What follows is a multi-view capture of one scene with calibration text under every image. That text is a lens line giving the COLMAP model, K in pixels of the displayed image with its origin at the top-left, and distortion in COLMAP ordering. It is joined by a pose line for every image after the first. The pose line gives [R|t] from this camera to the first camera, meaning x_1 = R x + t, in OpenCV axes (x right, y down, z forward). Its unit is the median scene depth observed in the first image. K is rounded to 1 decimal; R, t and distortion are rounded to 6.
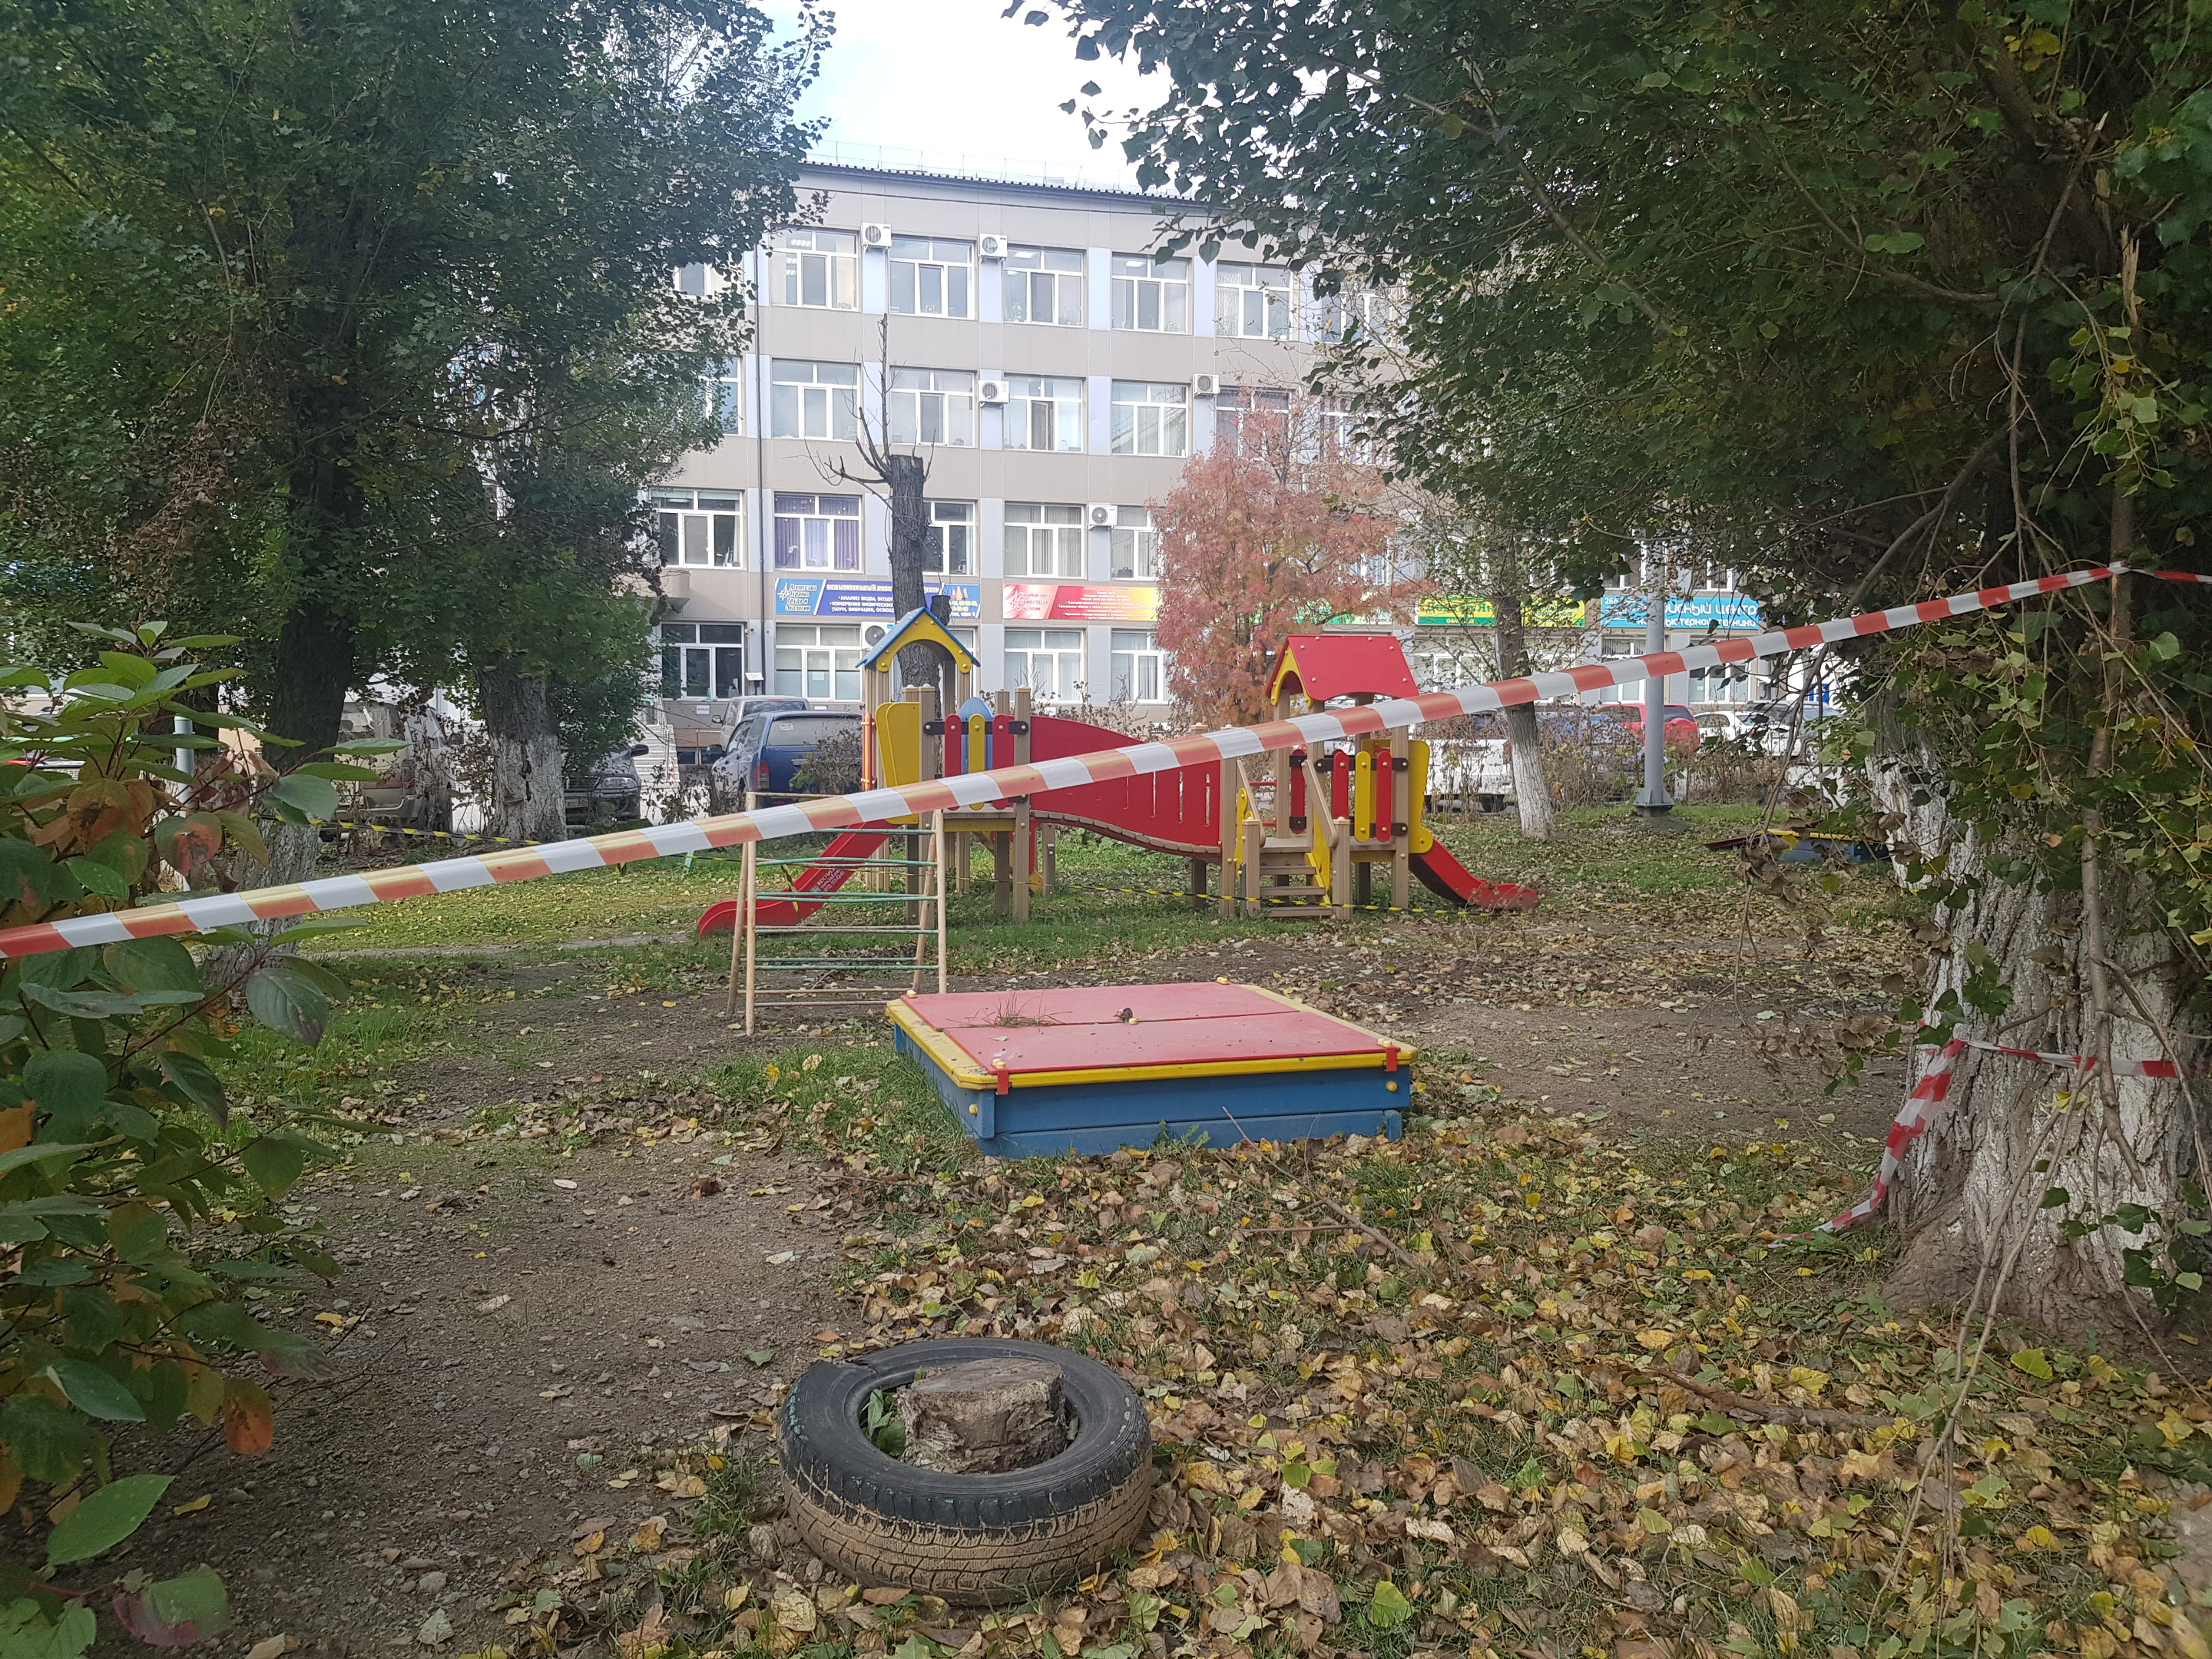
lens RADIAL K [[1818.5, 0, 1106.7], [0, 1818.5, 823.1], [0, 0, 1]] dist [0.056085, -0.087732]
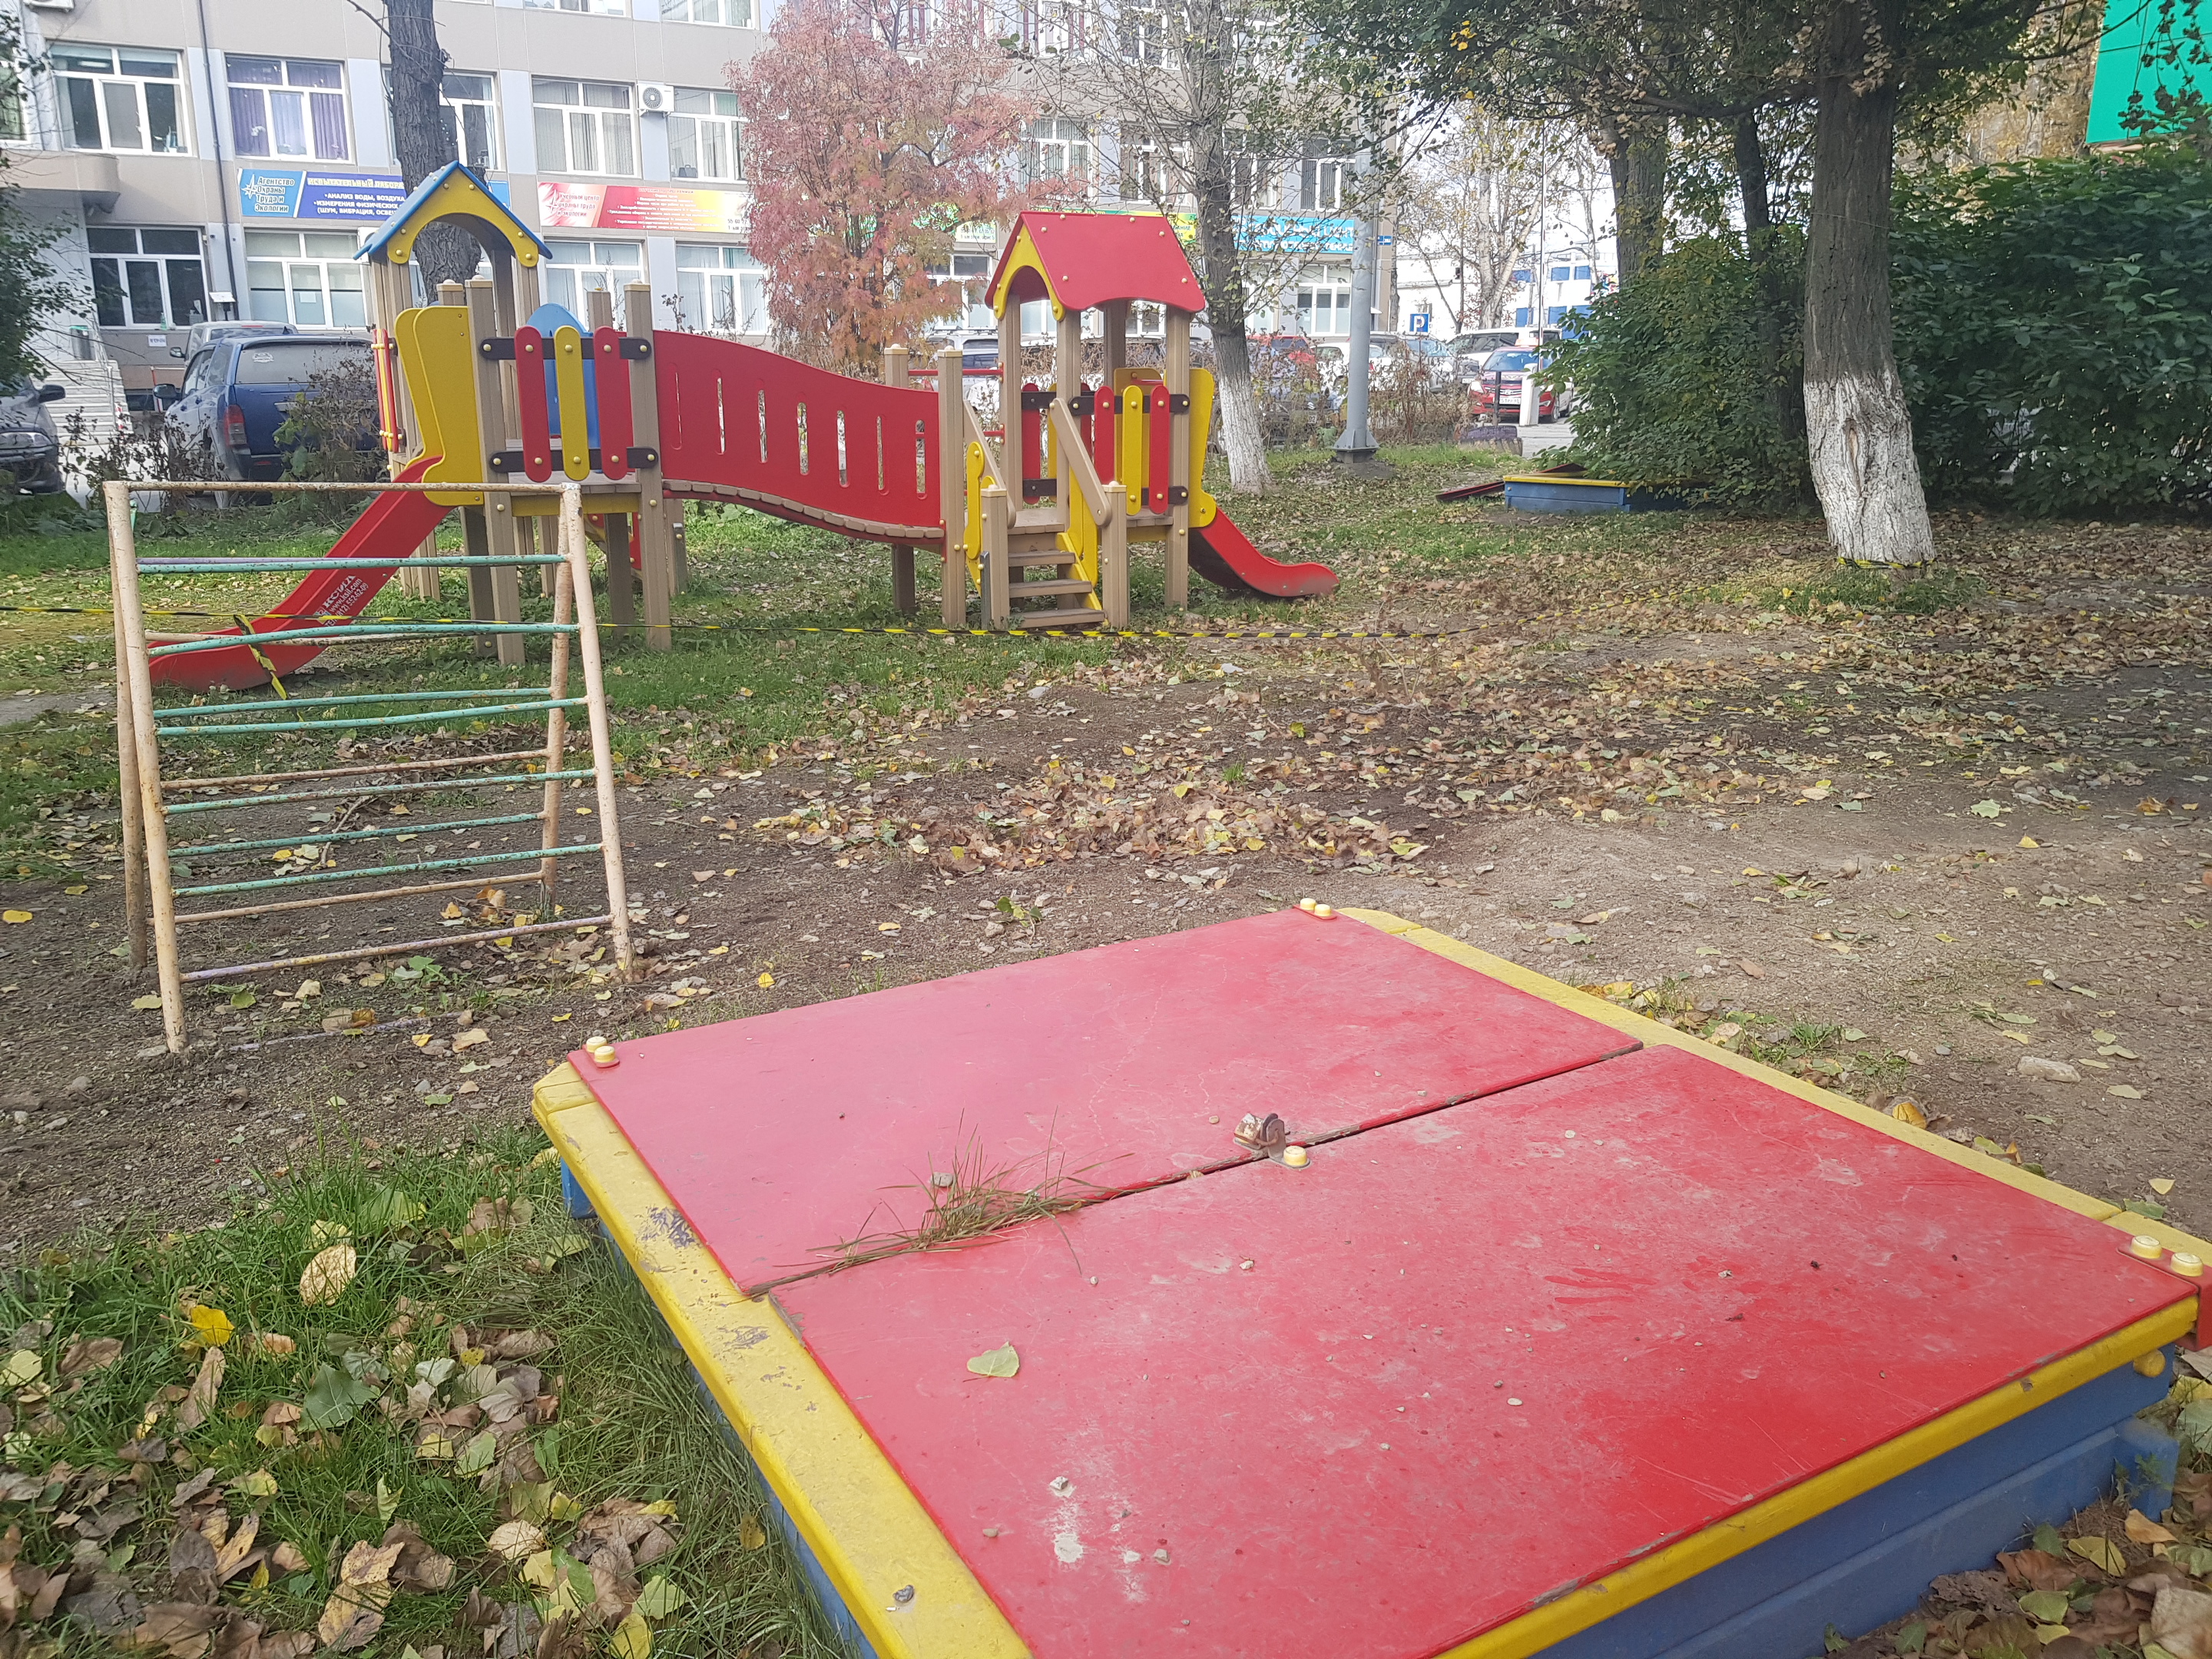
lens RADIAL K [[1818.5, 0, 1106.7], [0, 1818.5, 823.1], [0, 0, 1]] dist [0.056085, -0.087732]
pose [[0.971815, -0.063052, 0.227157, -0.015108], [0.018322, 0.980856, 0.193872, -0.003629], [-0.235032, -0.184245, 0.954366, 0.107800]]
